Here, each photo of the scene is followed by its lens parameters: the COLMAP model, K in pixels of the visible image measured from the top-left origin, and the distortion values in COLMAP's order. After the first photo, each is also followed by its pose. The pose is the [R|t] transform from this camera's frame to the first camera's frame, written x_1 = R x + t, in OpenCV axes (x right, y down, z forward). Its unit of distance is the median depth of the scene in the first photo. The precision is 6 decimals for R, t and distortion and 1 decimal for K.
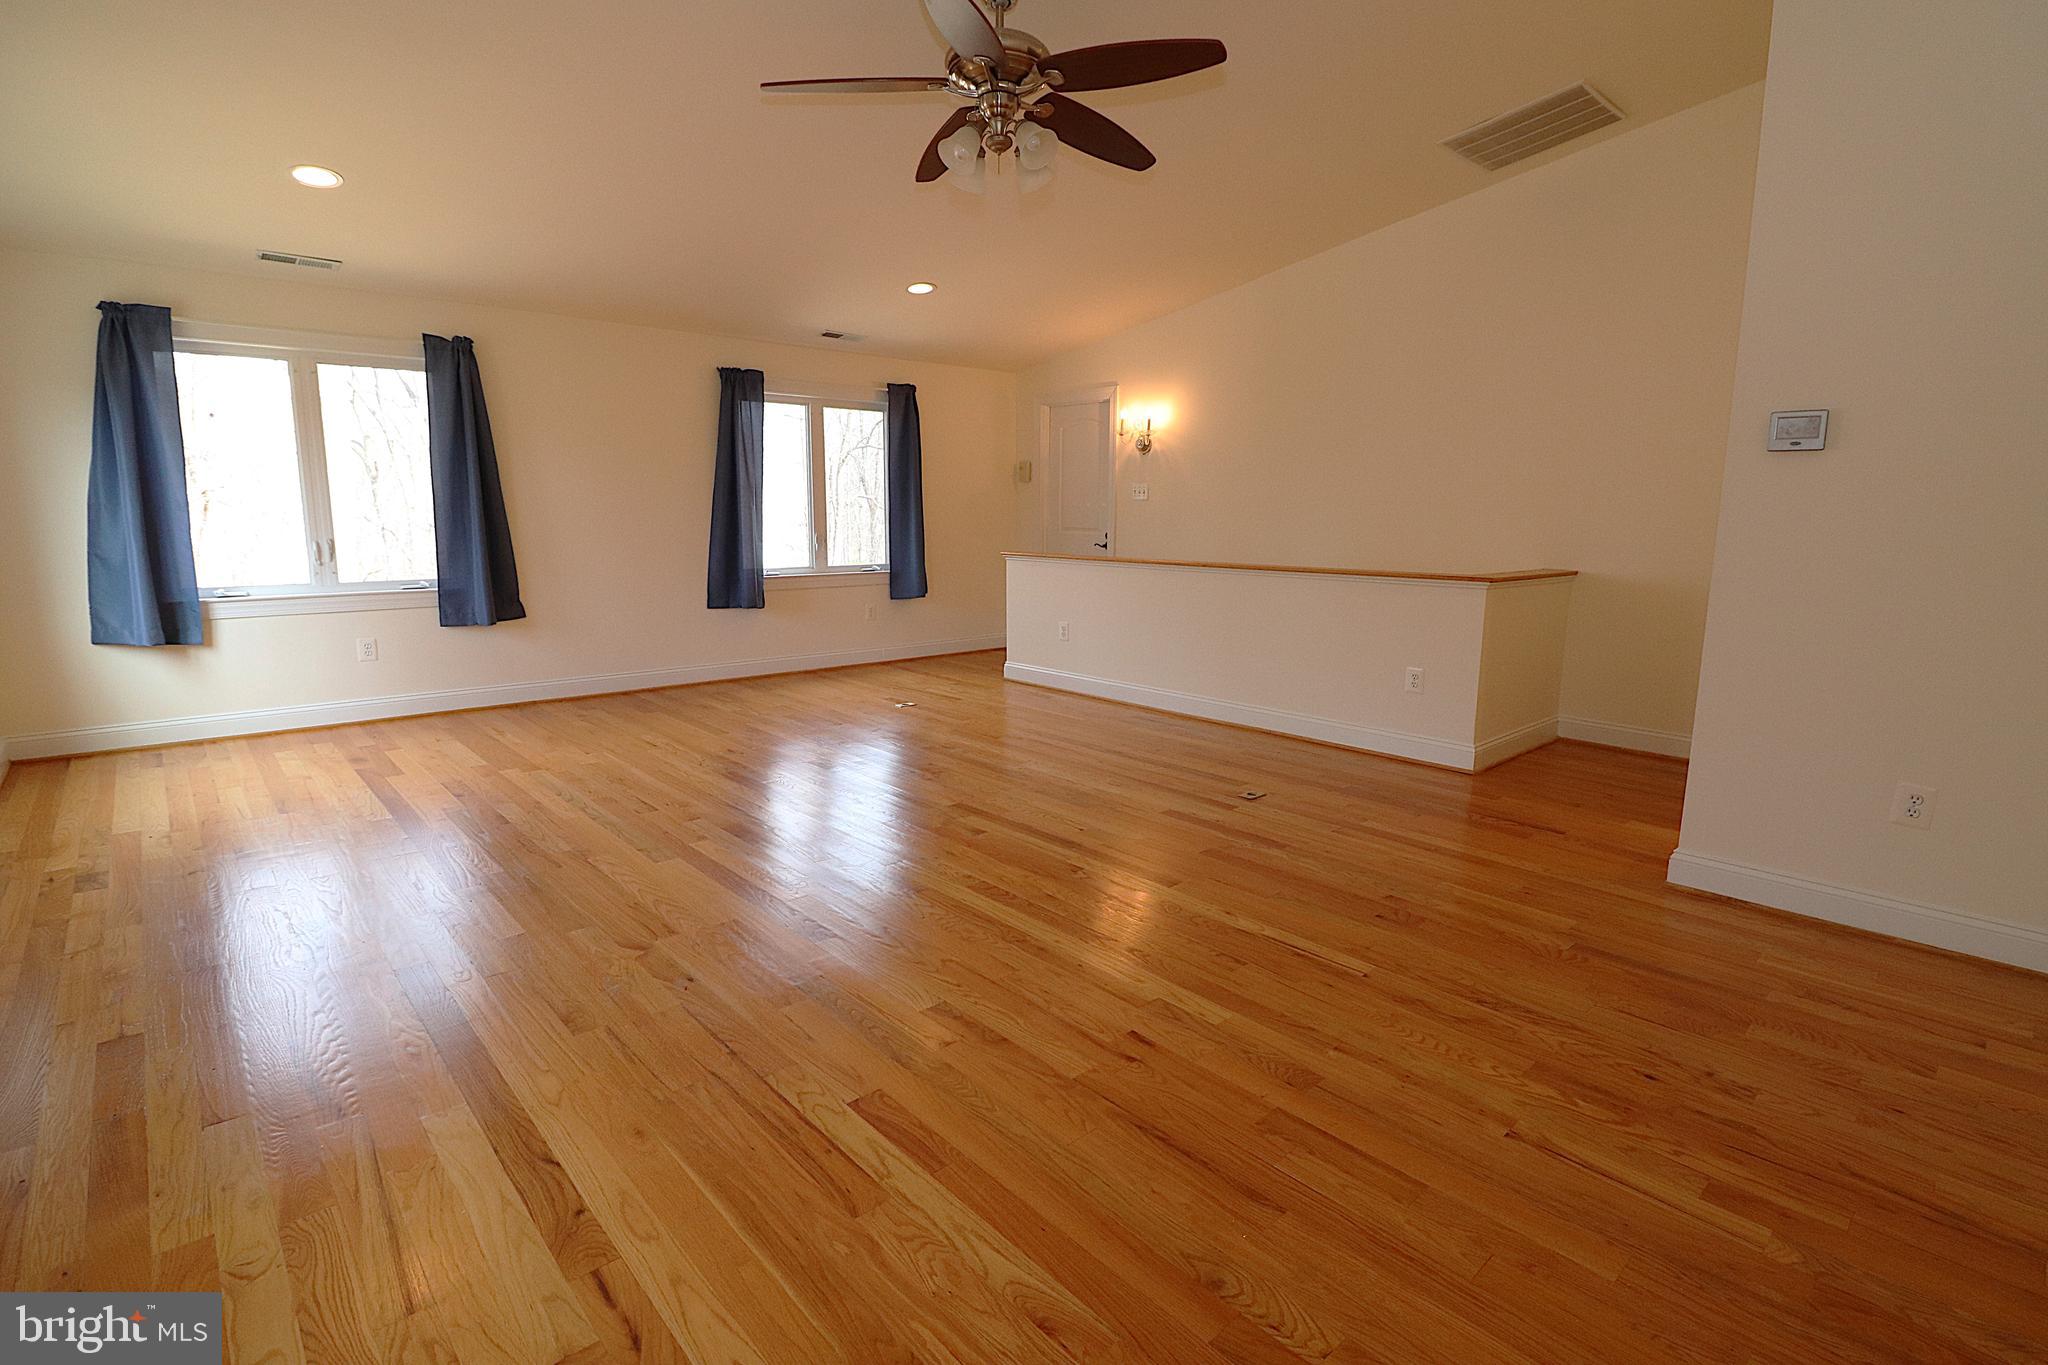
lens RADIAL K [[973.9, 0, 1028.9], [0, 973.9, 669.7], [0, 0, 1]] dist [-0.000199, -0.012441]
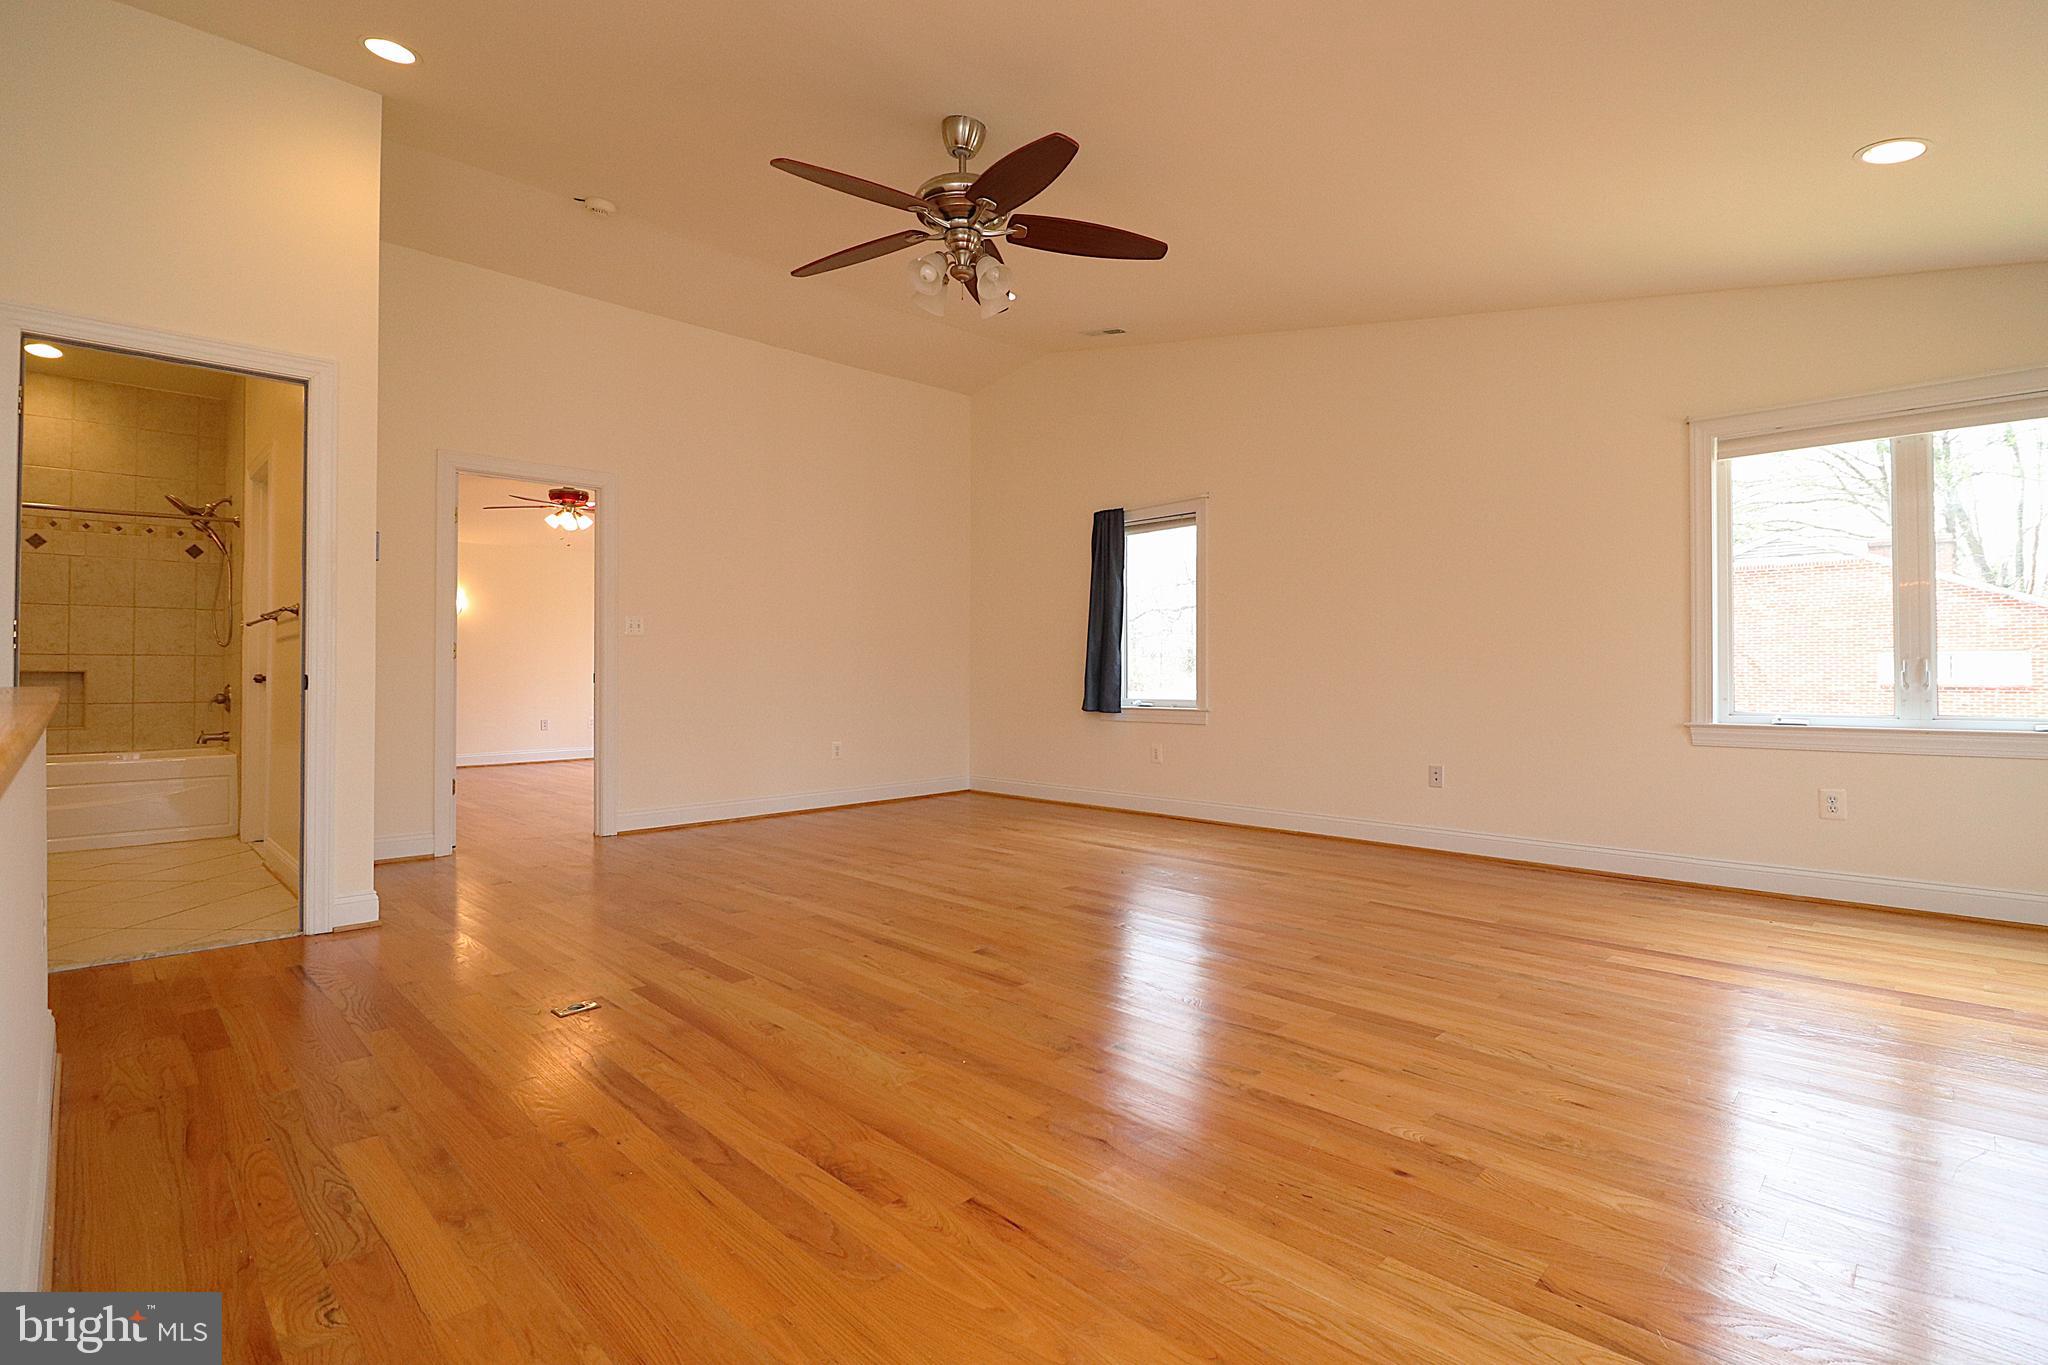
lens RADIAL K [[973.9, 0, 1028.9], [0, 973.9, 669.7], [0, 0, 1]] dist [-0.000199, -0.012441]
pose [[-0.998490, -0.011197, -0.053775, -0.041567], [-0.019490, 0.987523, 0.156265, -0.218752], [0.051355, 0.157077, -0.986250, 1.731635]]
